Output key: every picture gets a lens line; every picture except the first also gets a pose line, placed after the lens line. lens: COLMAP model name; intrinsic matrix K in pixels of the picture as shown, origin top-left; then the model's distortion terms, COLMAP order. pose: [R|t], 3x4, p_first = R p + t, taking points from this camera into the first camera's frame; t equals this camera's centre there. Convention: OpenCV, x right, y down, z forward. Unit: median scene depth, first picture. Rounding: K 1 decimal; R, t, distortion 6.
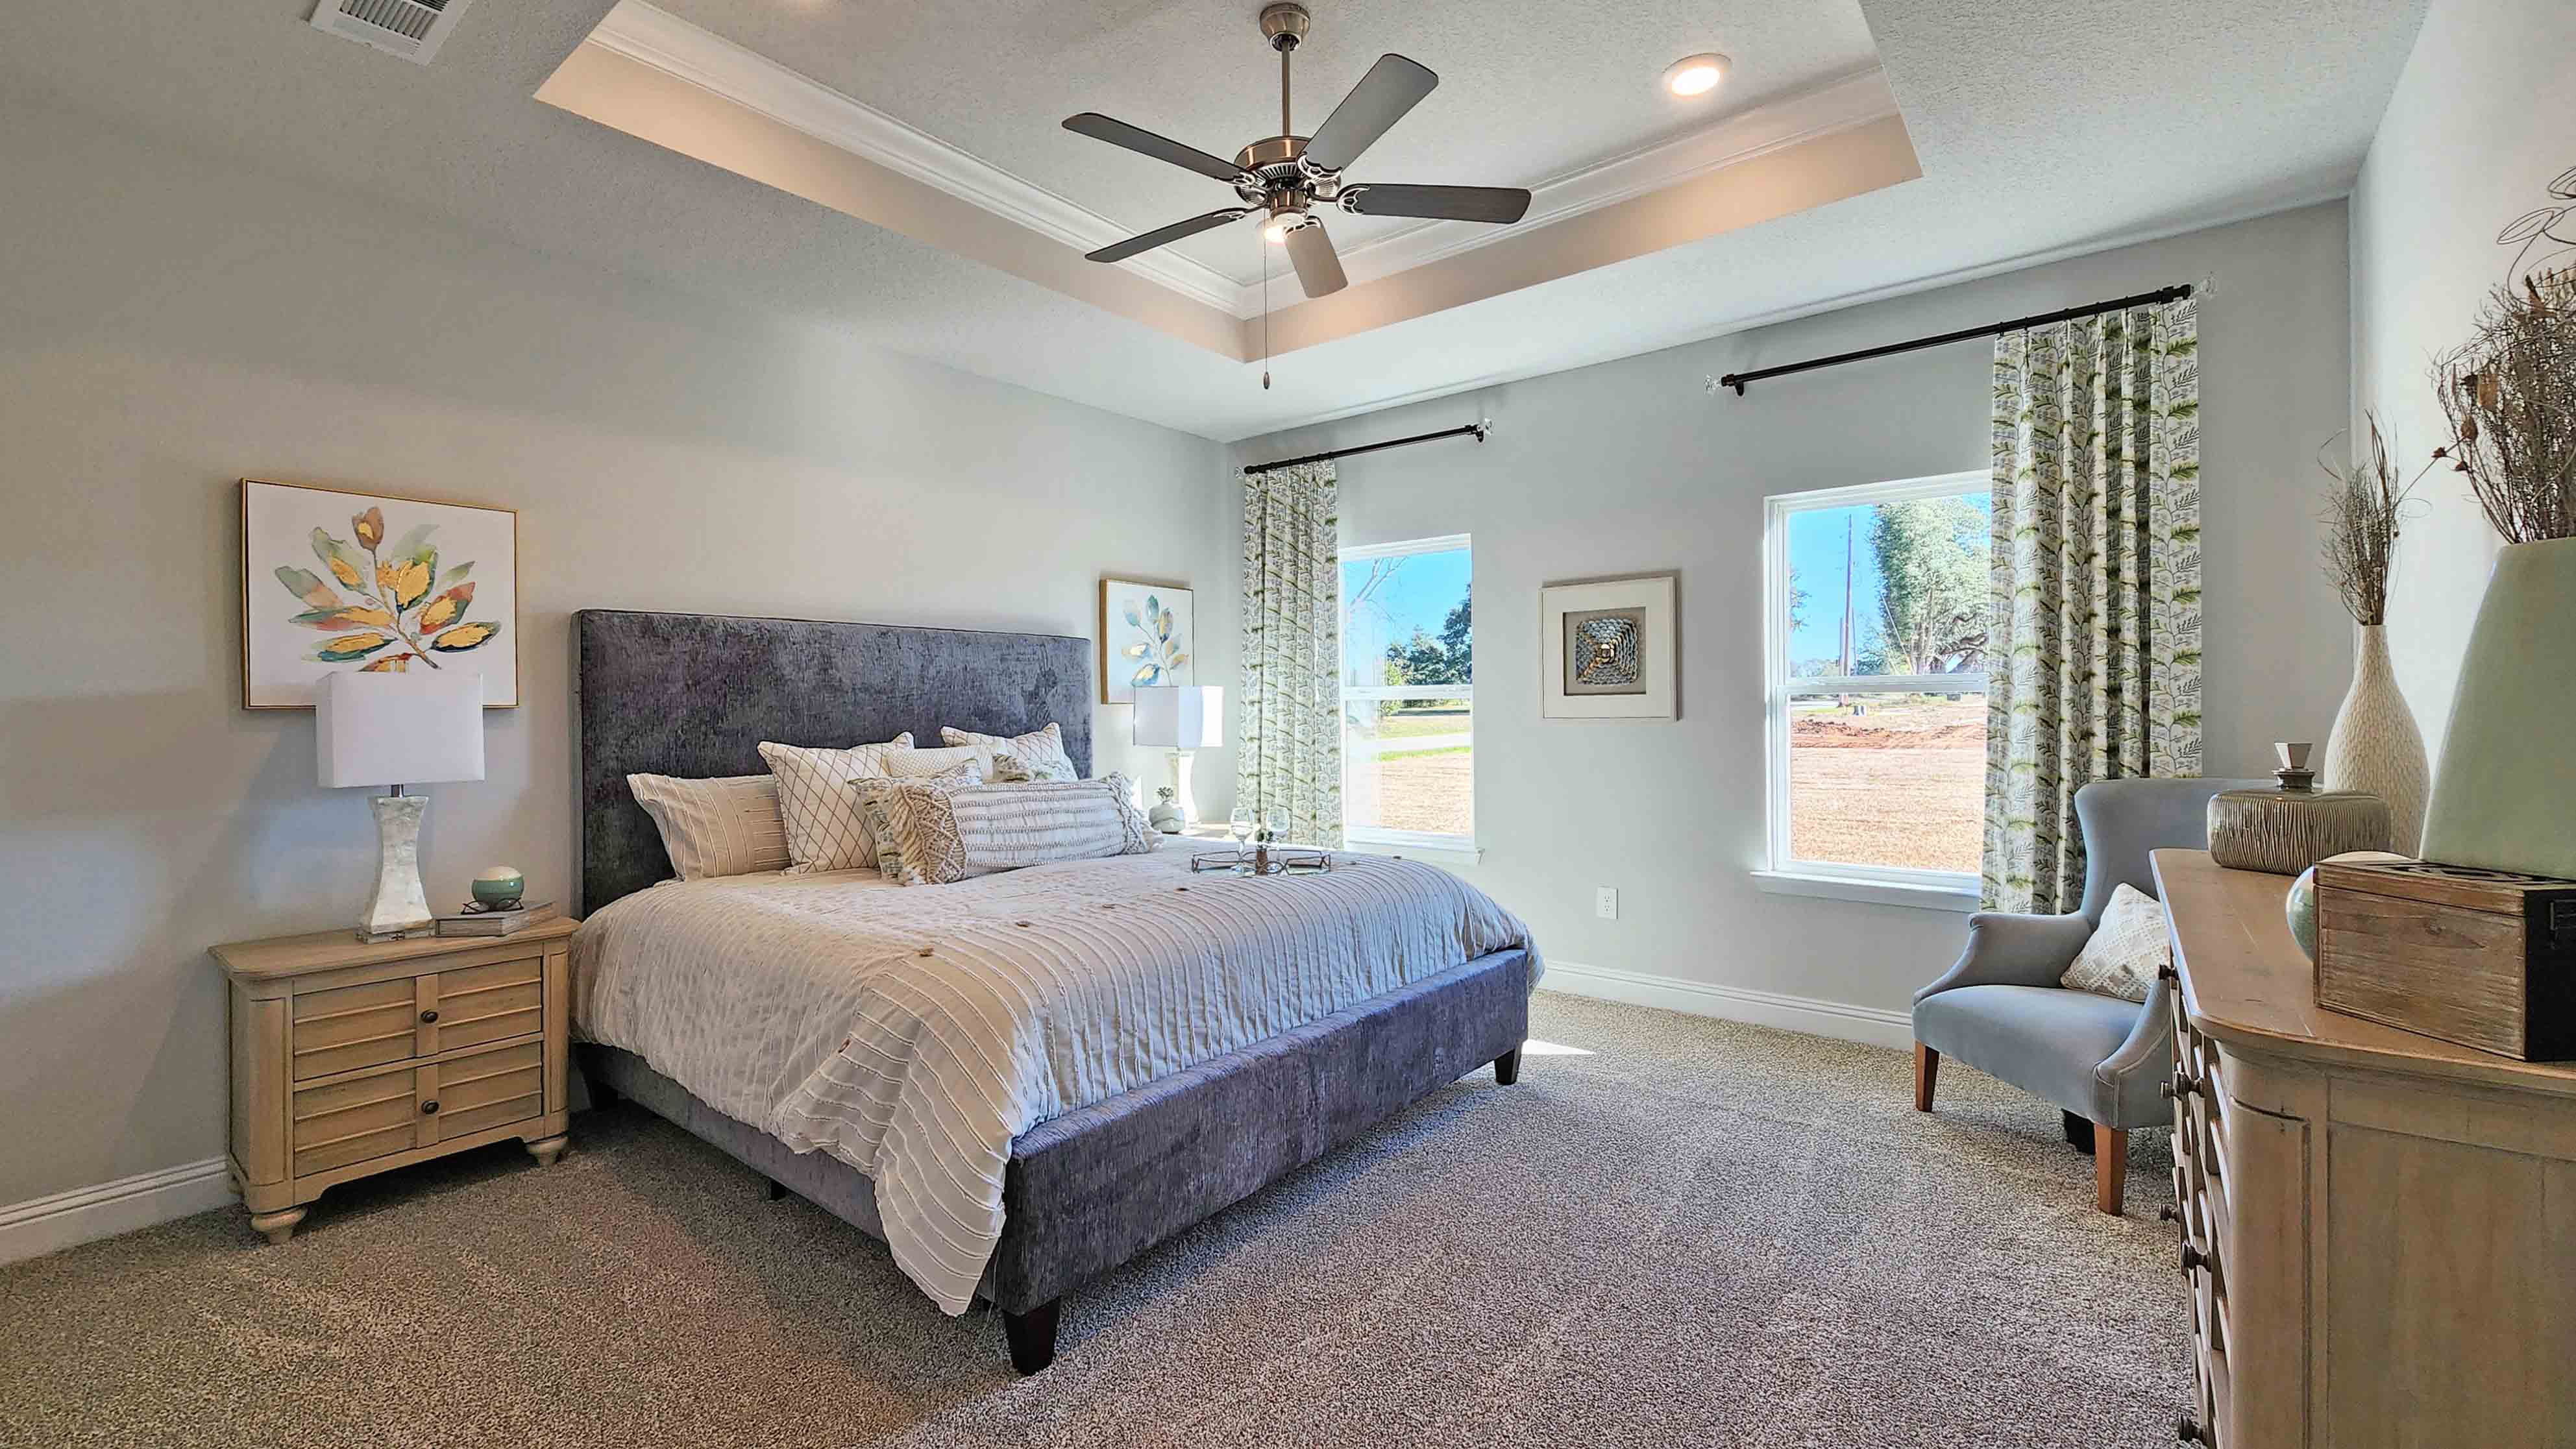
lens RADIAL K [[1053.2, 0, 1299.4], [0, 1053.2, 712.7], [0, 0, 1]] dist [-0.000249, -0.000289]
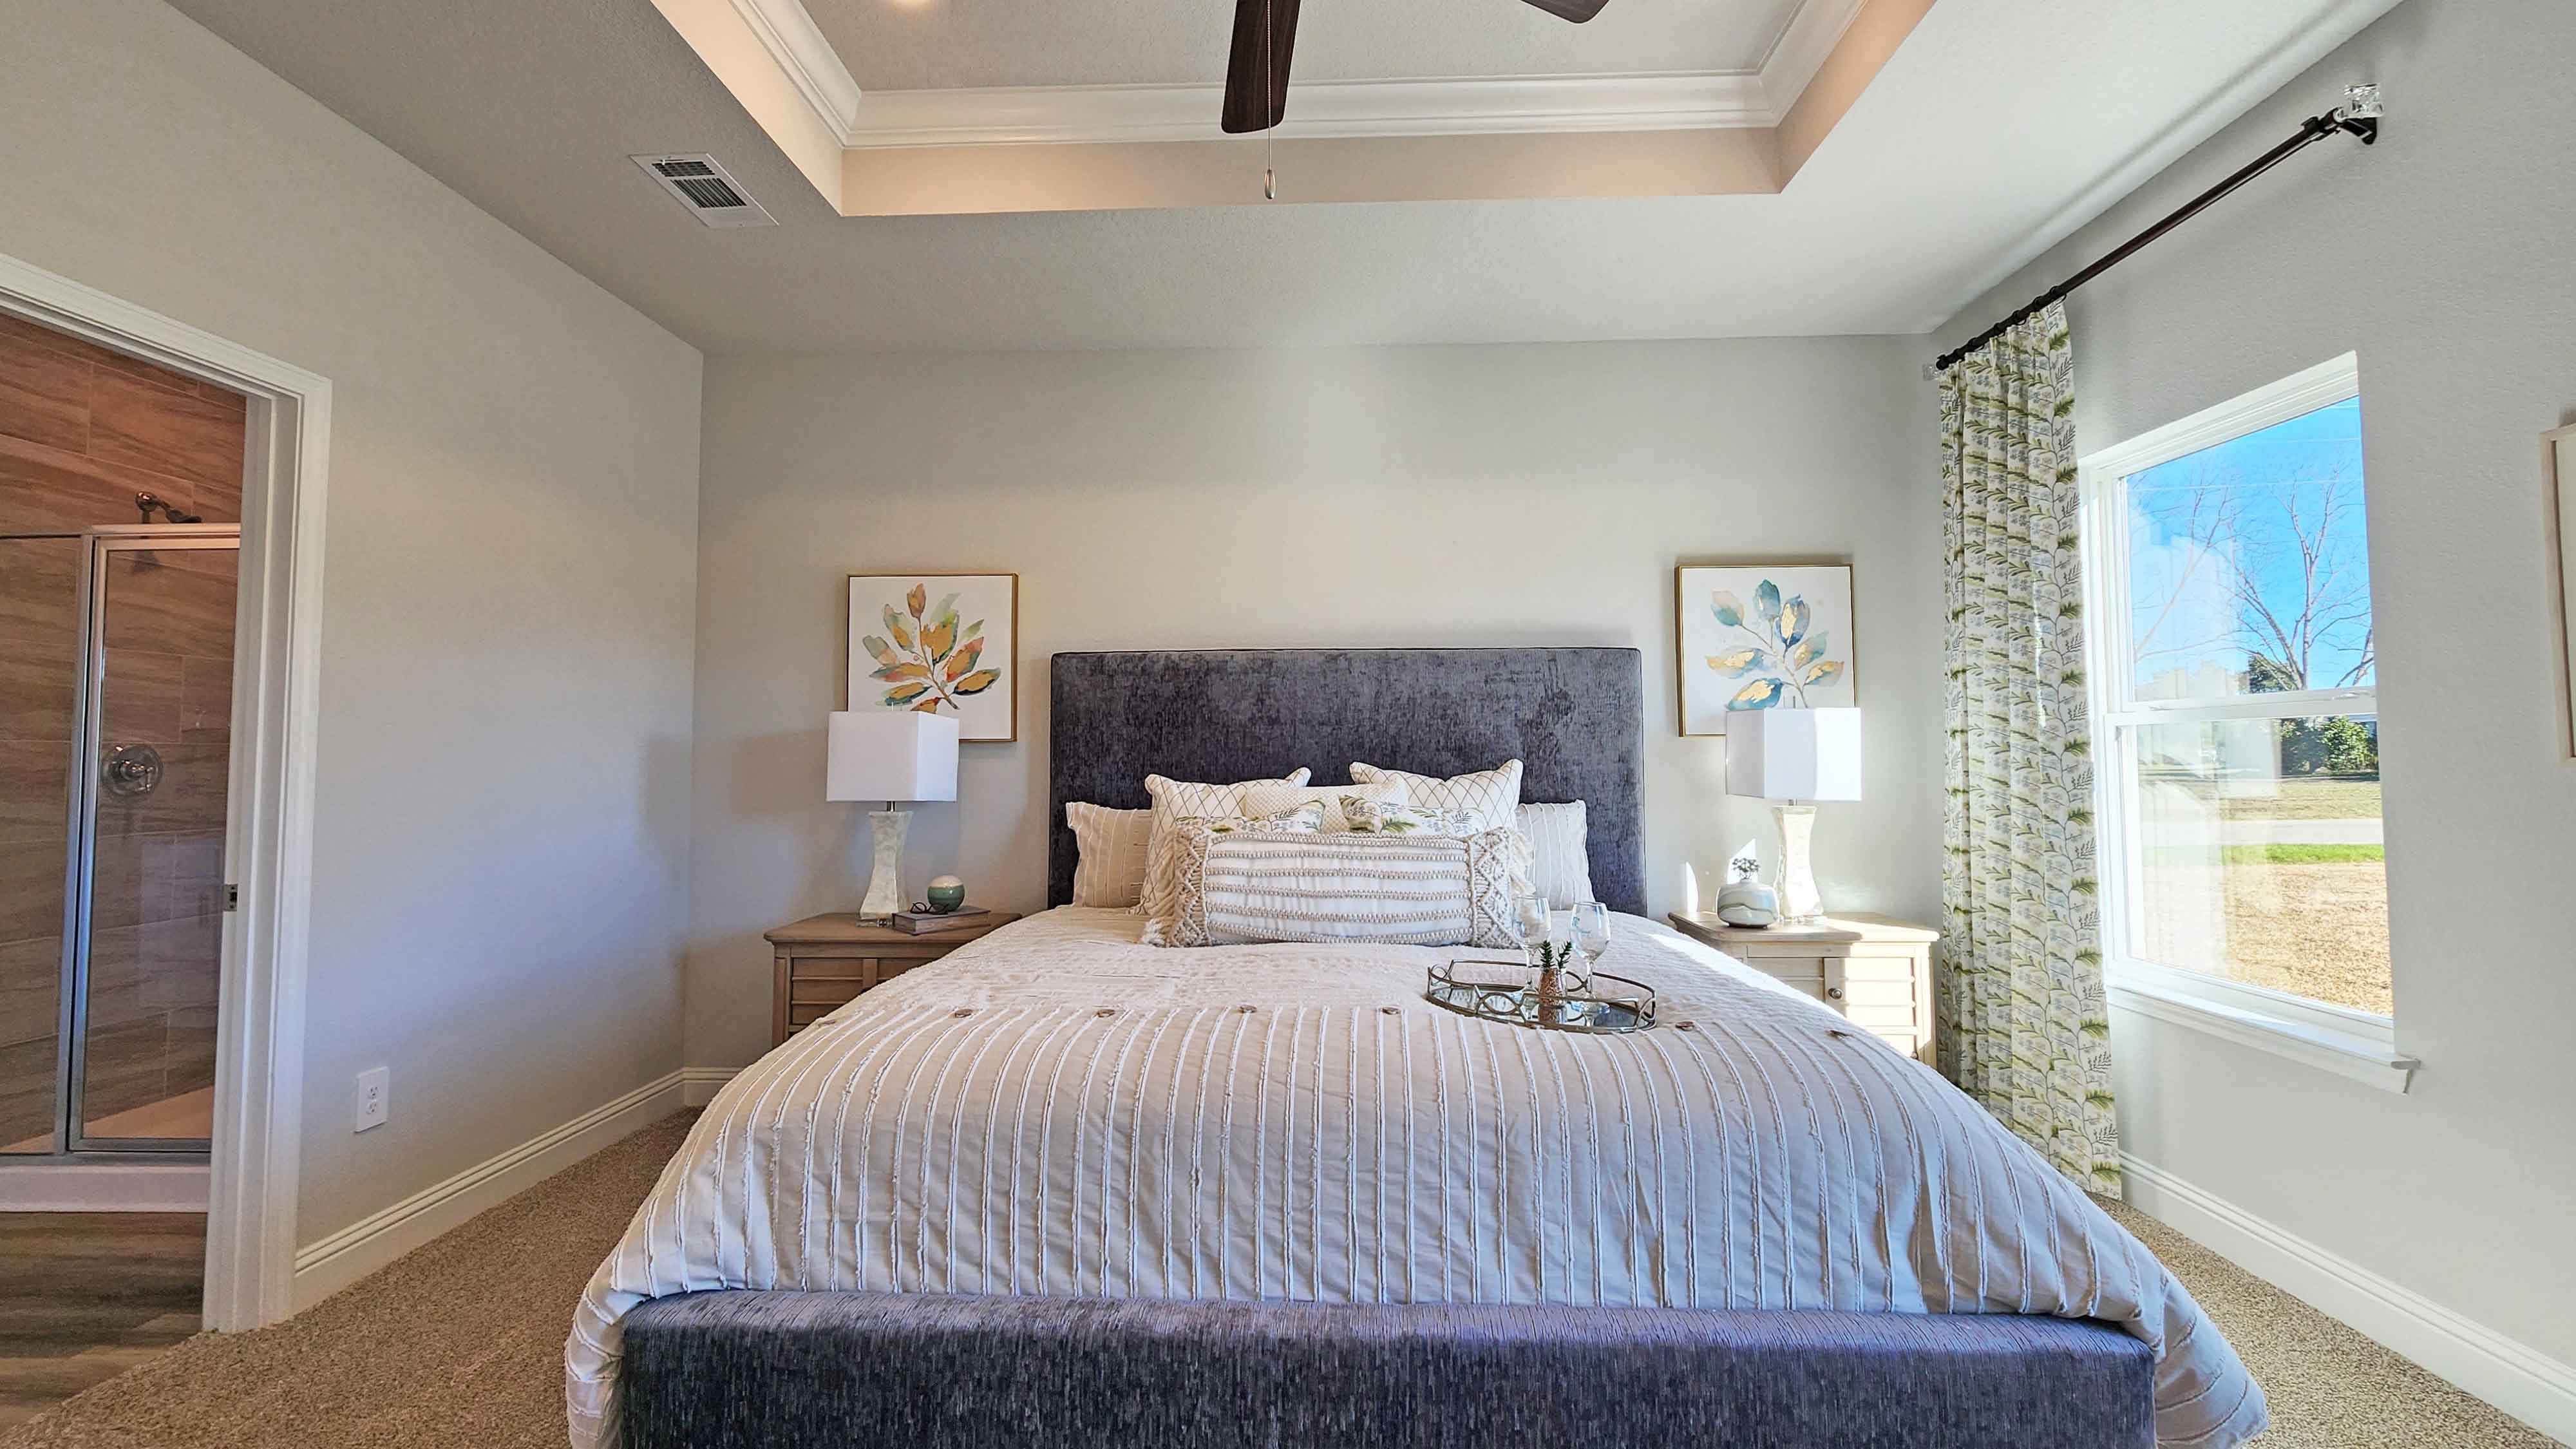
lens RADIAL K [[1053.3, 0, 1299.4], [0, 1053.3, 712.7], [0, 0, 1]] dist [-0.000249, -0.000289]
pose [[0.595408, -0.031106, -0.802821, 0.357823], [-0.004805, 0.999094, -0.042274, 0.010814], [0.803409, 0.029028, 0.594719, 0.523000]]
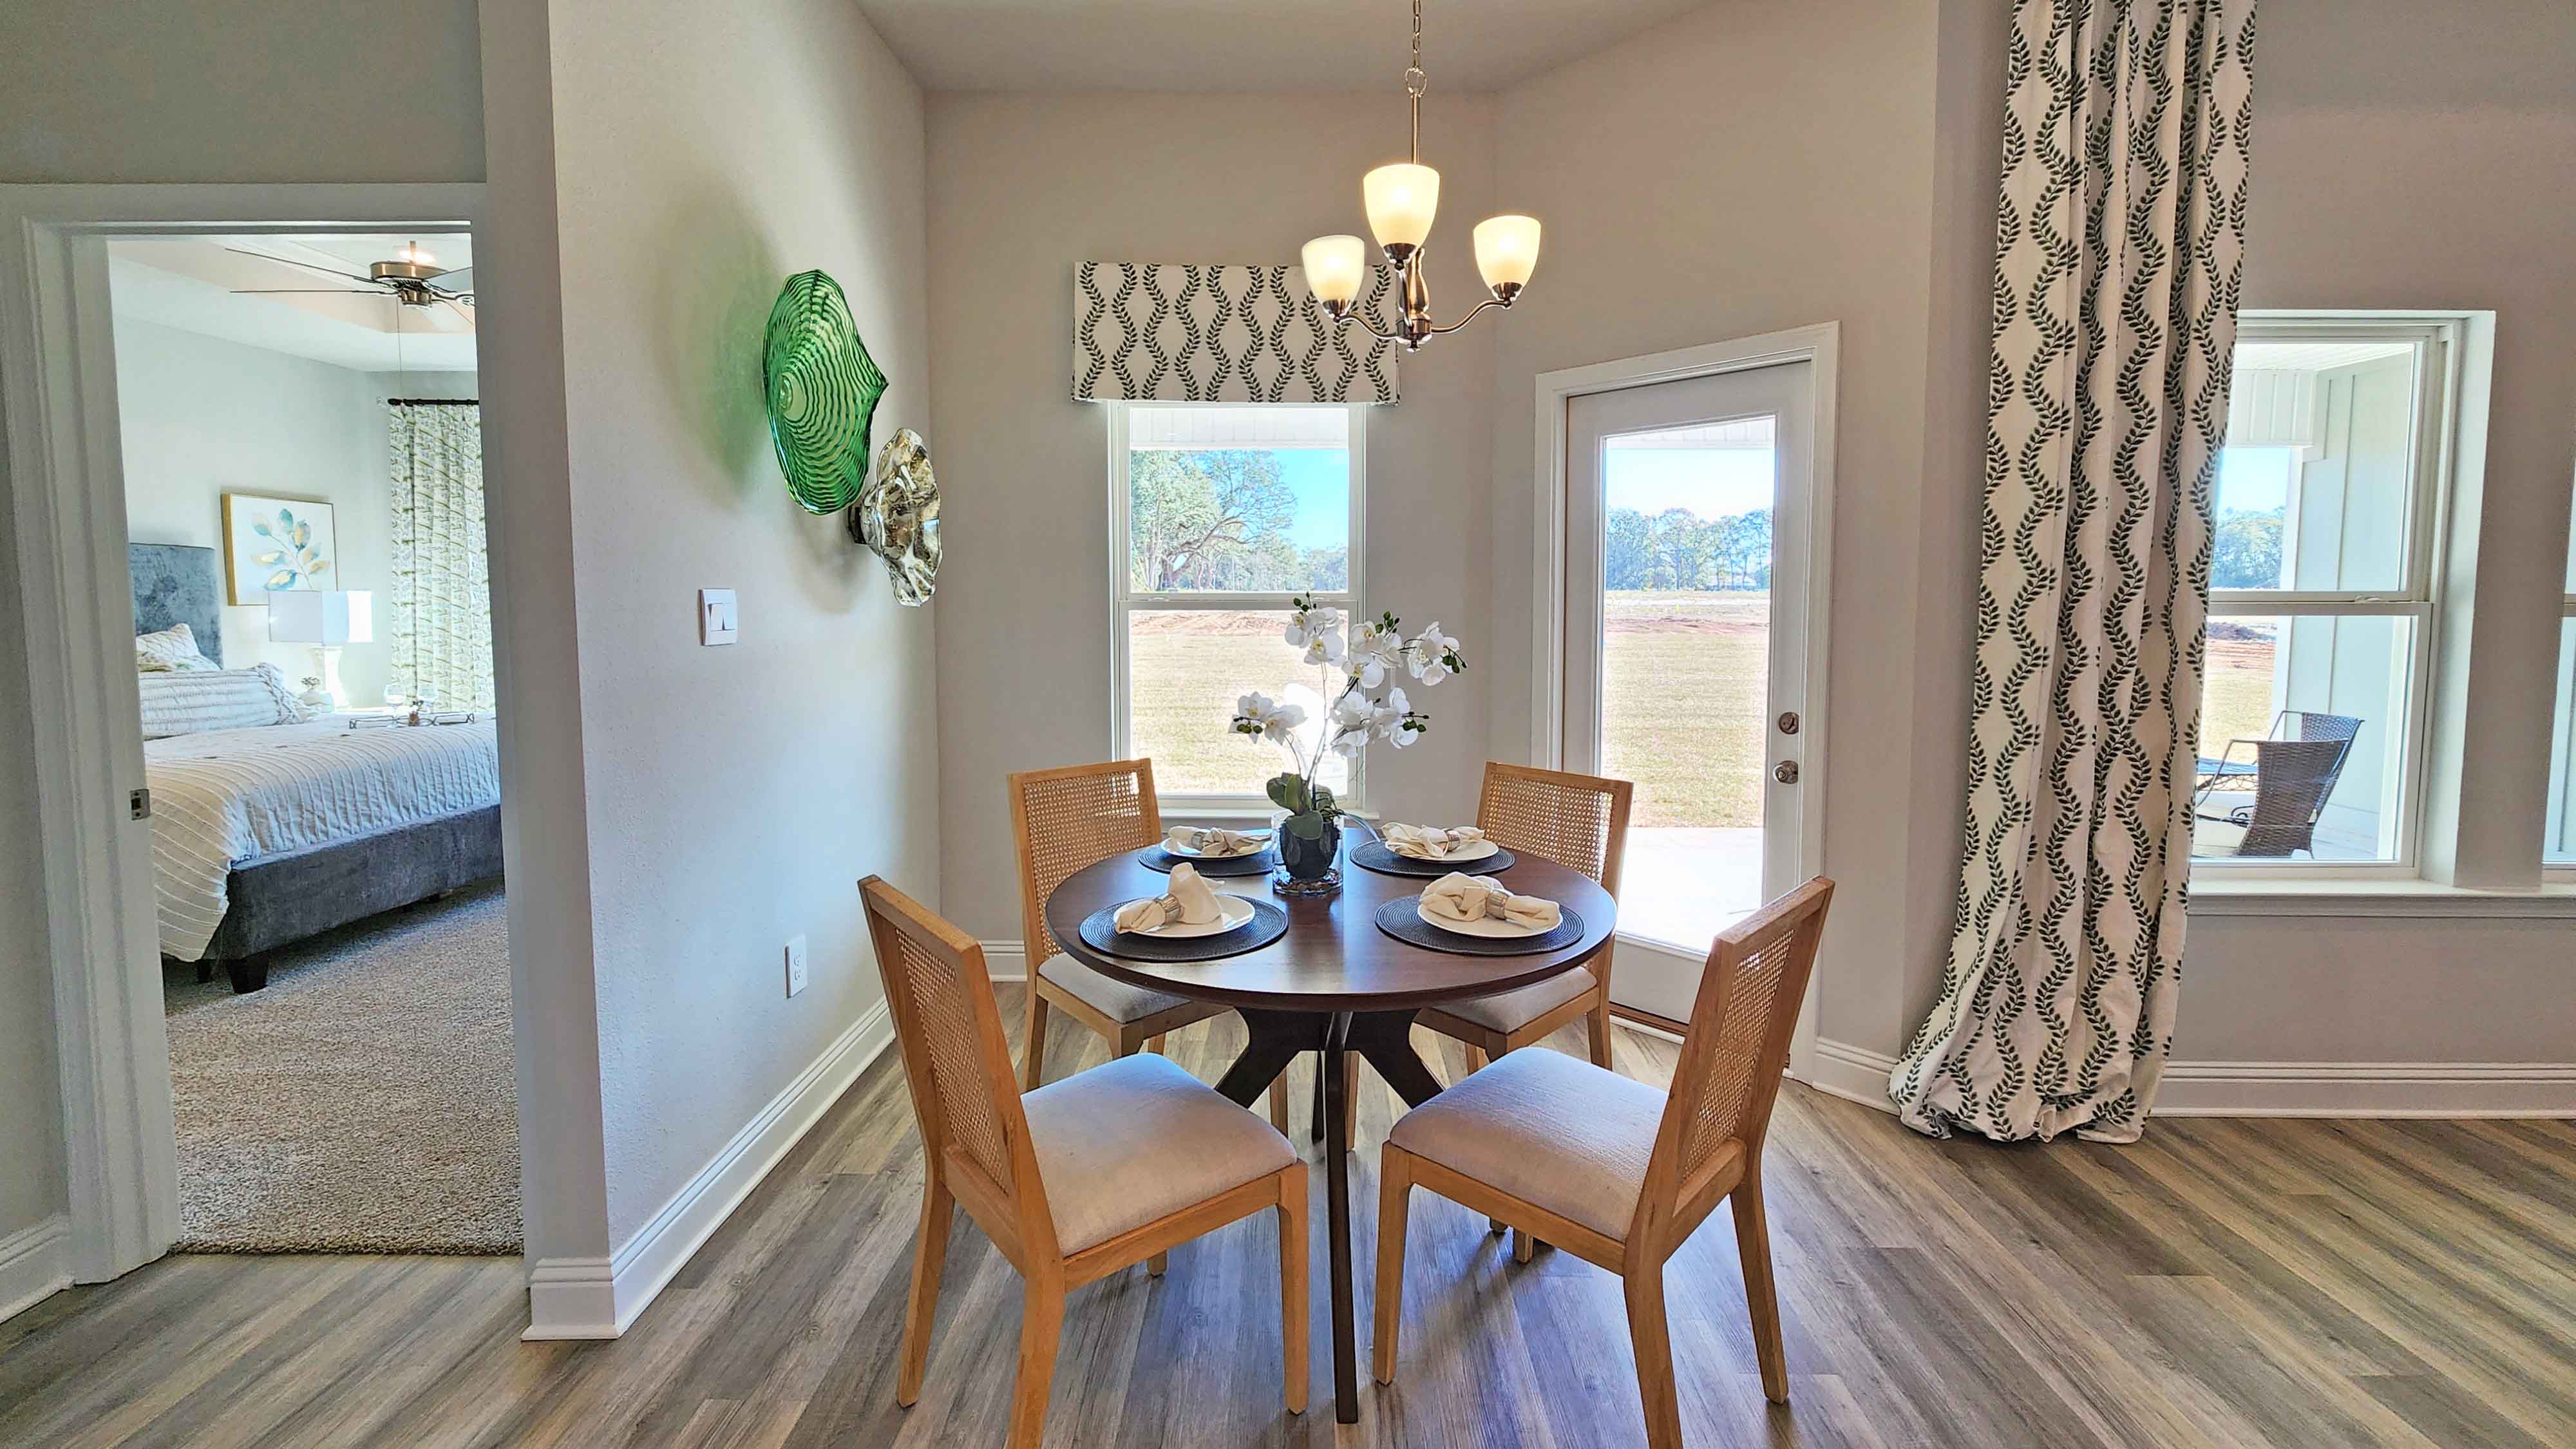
lens RADIAL K [[1050.3, 0, 1285.9], [0, 1050.3, 660.2], [0, 0, 1]] dist [-0.000510, 0.000265]
pose [[0.798527, -0.027713, 0.601320, 0.053692], [-0.005736, 0.998544, 0.053637, -0.024529], [-0.601931, -0.046280, 0.797206, -0.837216]]
